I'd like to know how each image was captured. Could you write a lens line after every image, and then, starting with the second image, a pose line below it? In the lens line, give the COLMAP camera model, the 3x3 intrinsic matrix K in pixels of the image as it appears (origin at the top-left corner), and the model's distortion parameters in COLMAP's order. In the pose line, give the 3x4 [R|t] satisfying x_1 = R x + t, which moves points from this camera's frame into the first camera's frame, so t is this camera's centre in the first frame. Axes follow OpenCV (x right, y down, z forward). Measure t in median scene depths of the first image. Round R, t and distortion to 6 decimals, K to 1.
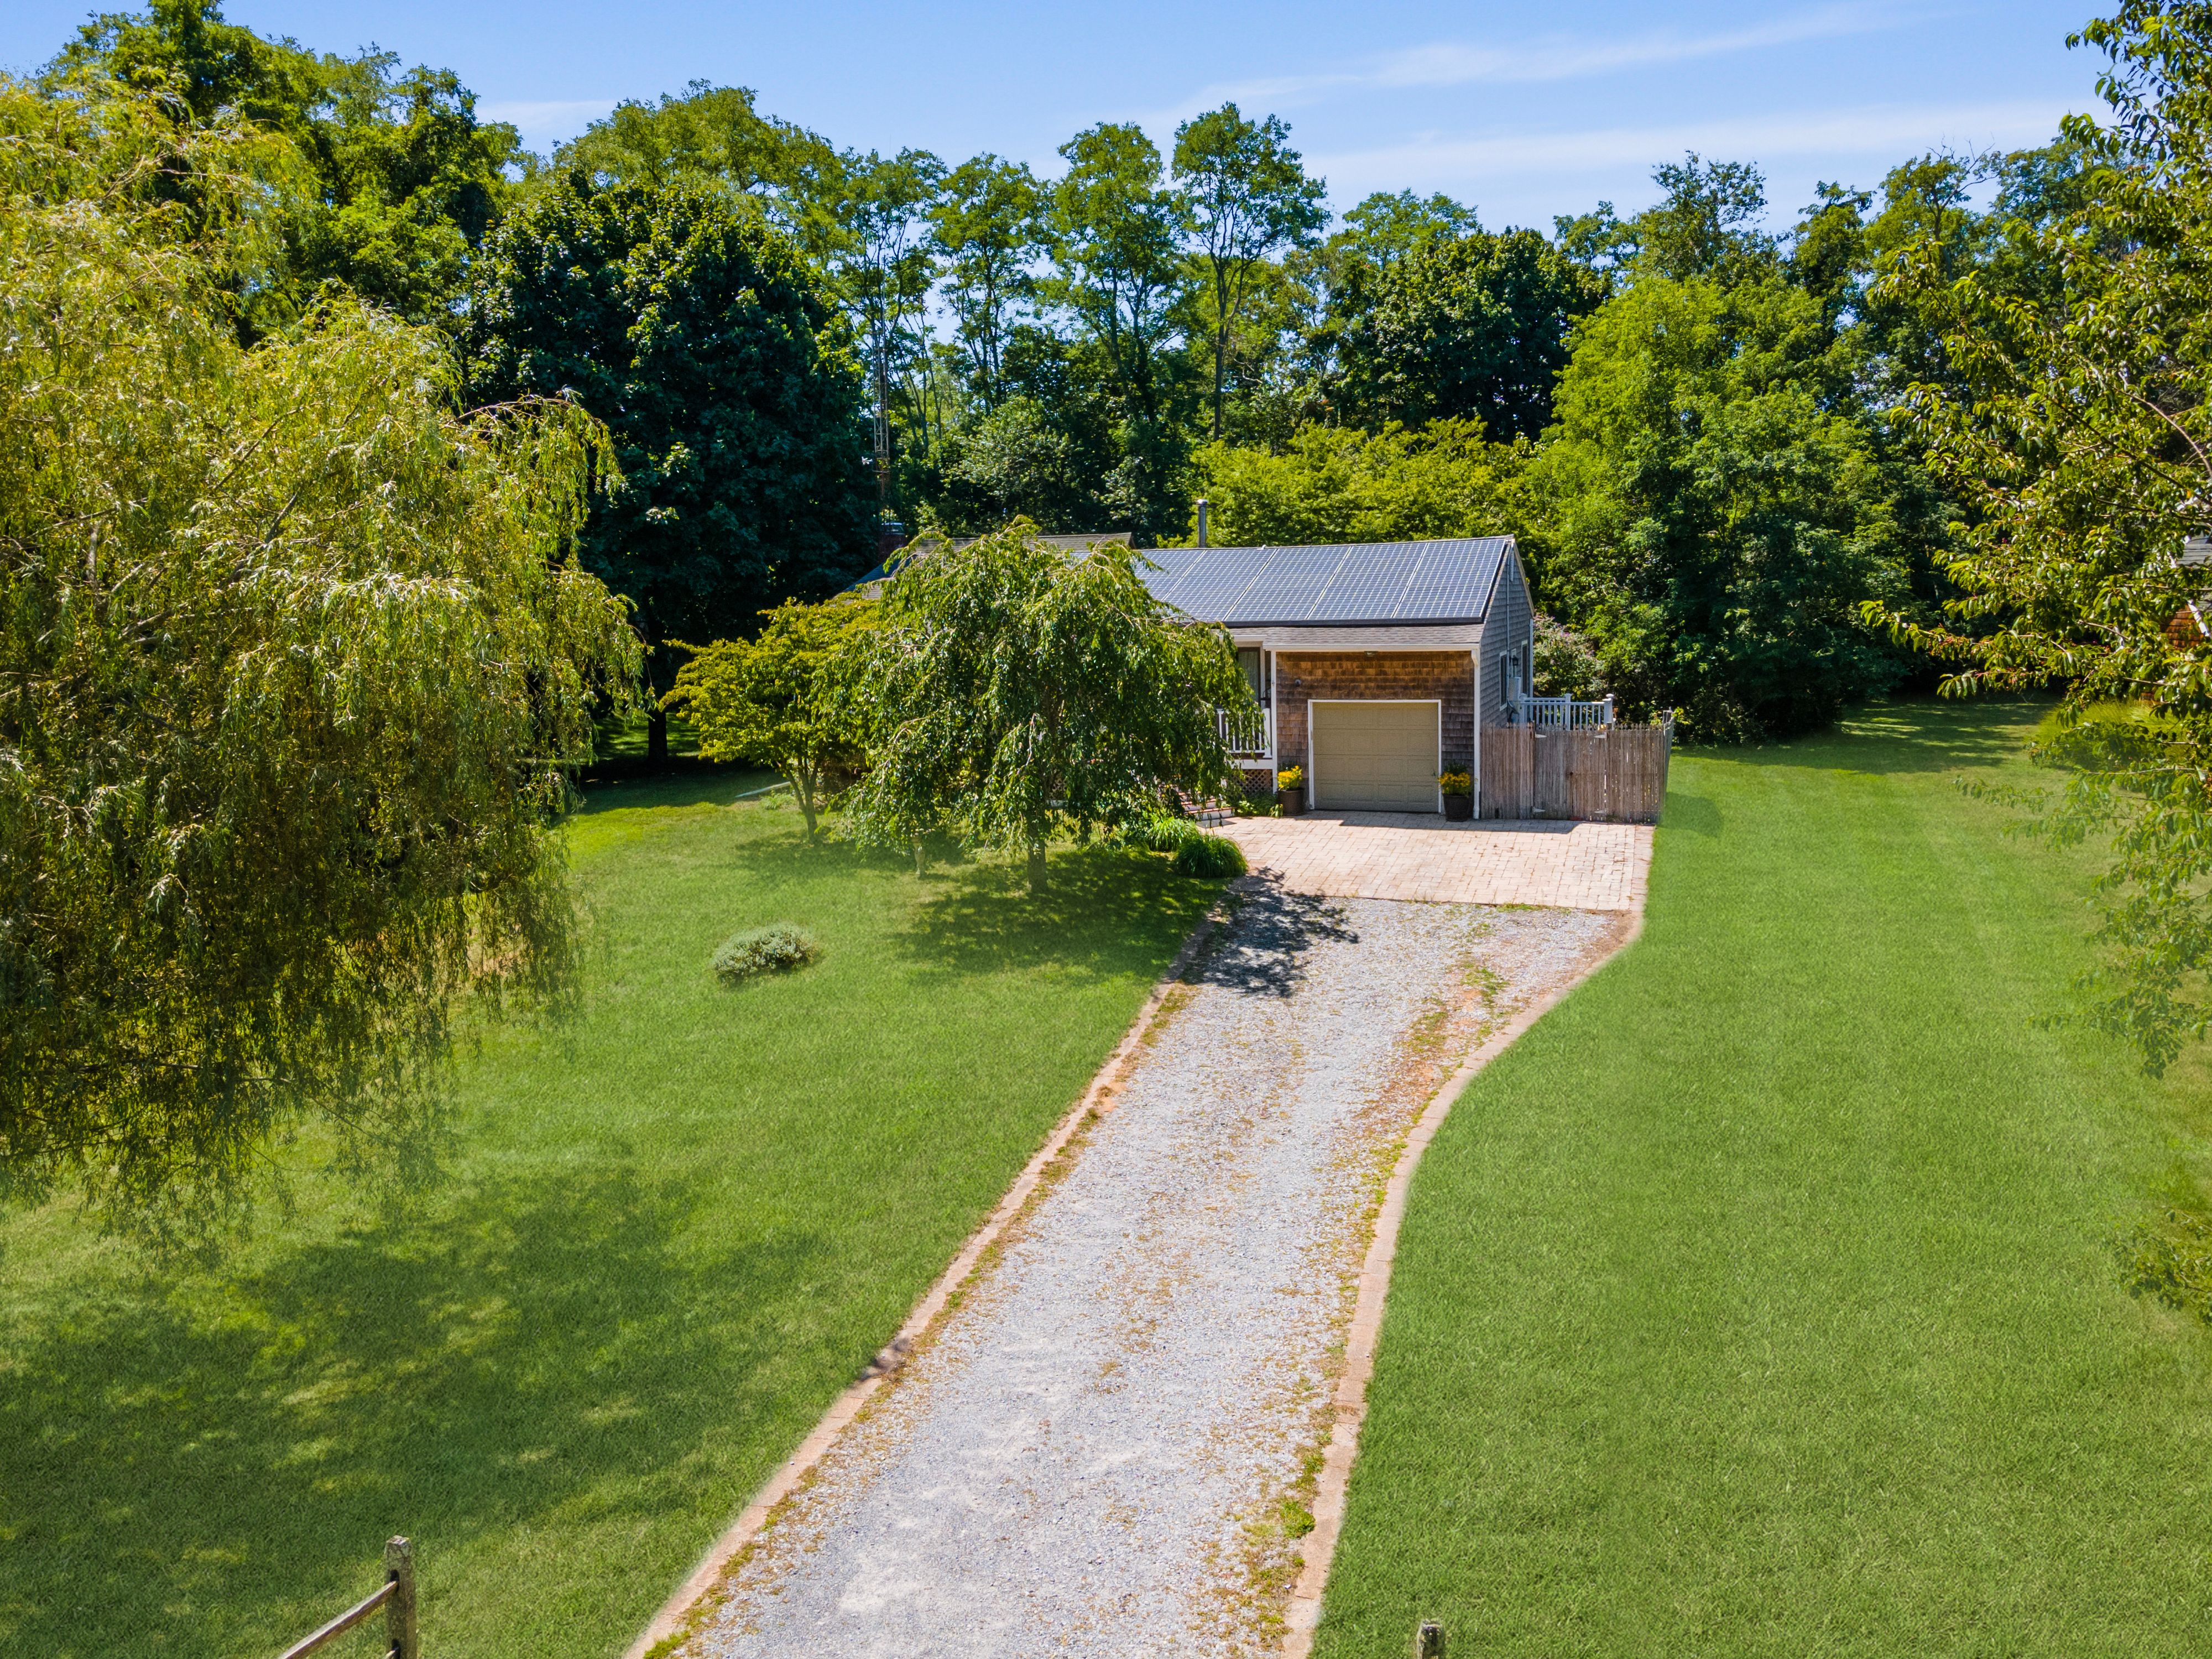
lens RADIAL K [[1546.4, 0, 1107.0], [0, 1546.4, 832.3], [0, 0, 1]] dist [0.055426, -0.000381]
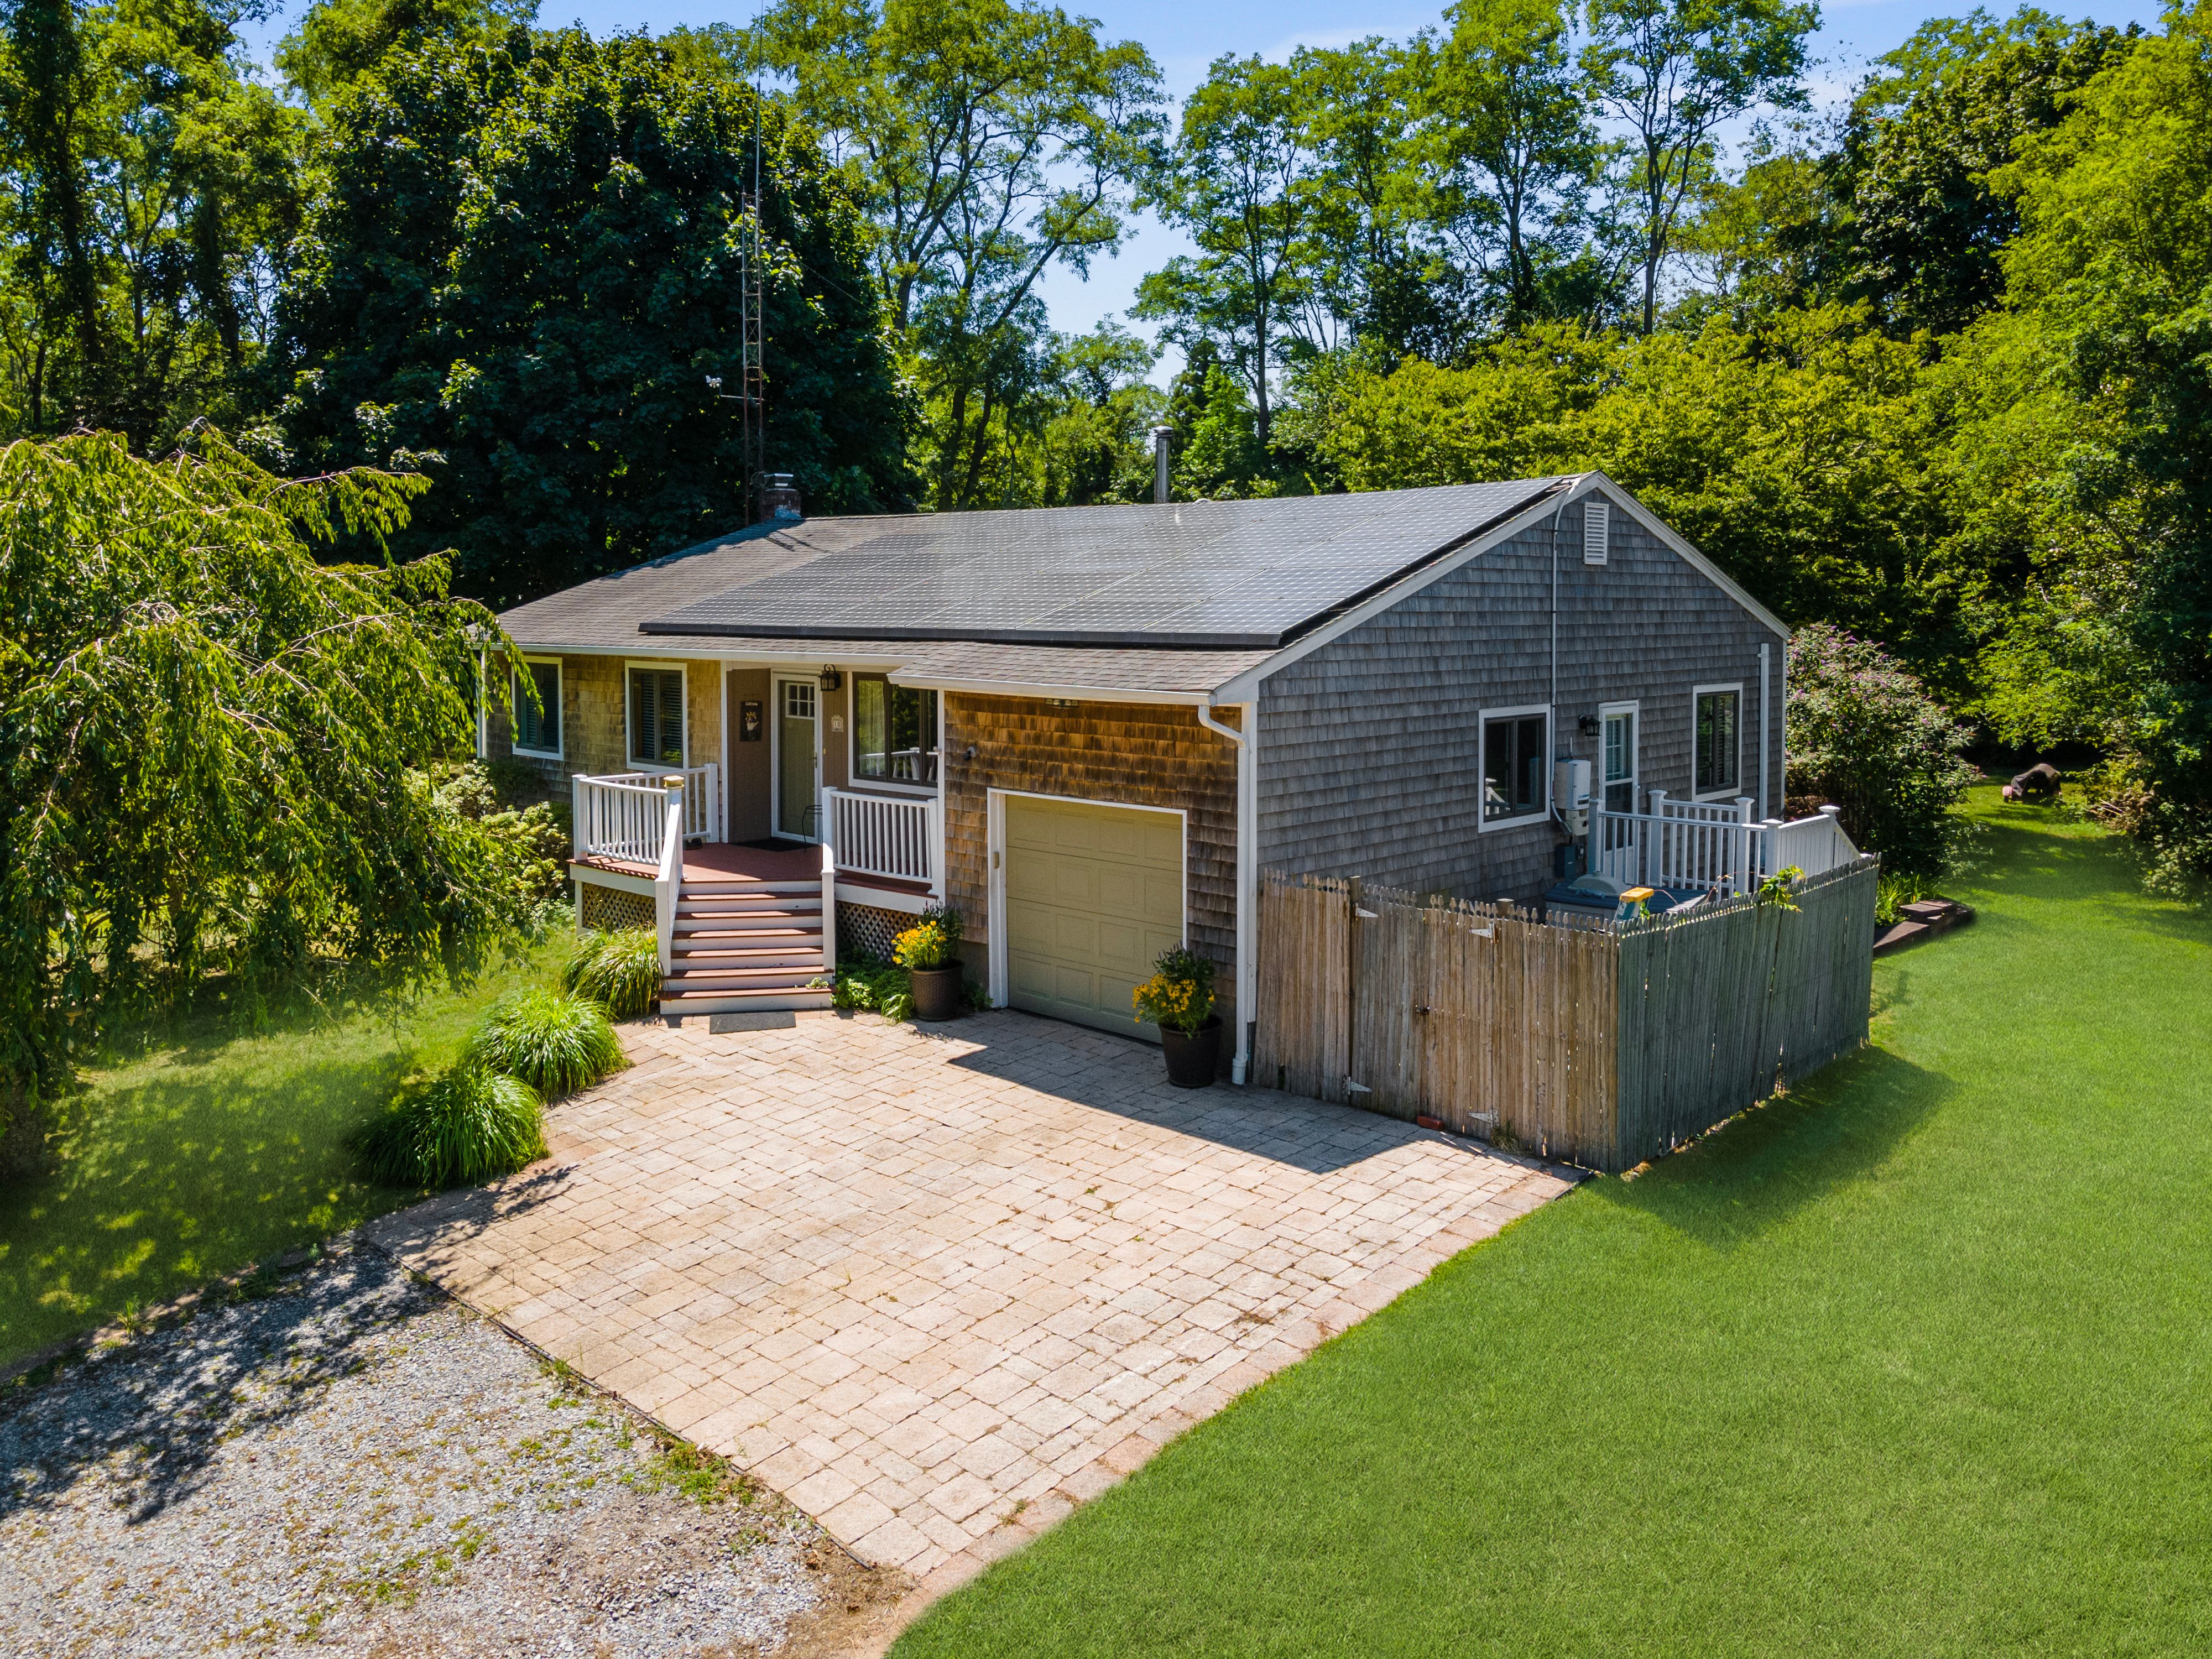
lens RADIAL K [[1546.4, 0, 1104.6], [0, 1546.4, 826.0], [0, 0, 1]] dist [0.055426, -0.000381]
pose [[0.920487, 0.072368, -0.384015, 0.353675], [-0.072869, 0.997253, 0.013266, -0.081899], [0.383920, 0.015771, 0.923232, 0.547069]]
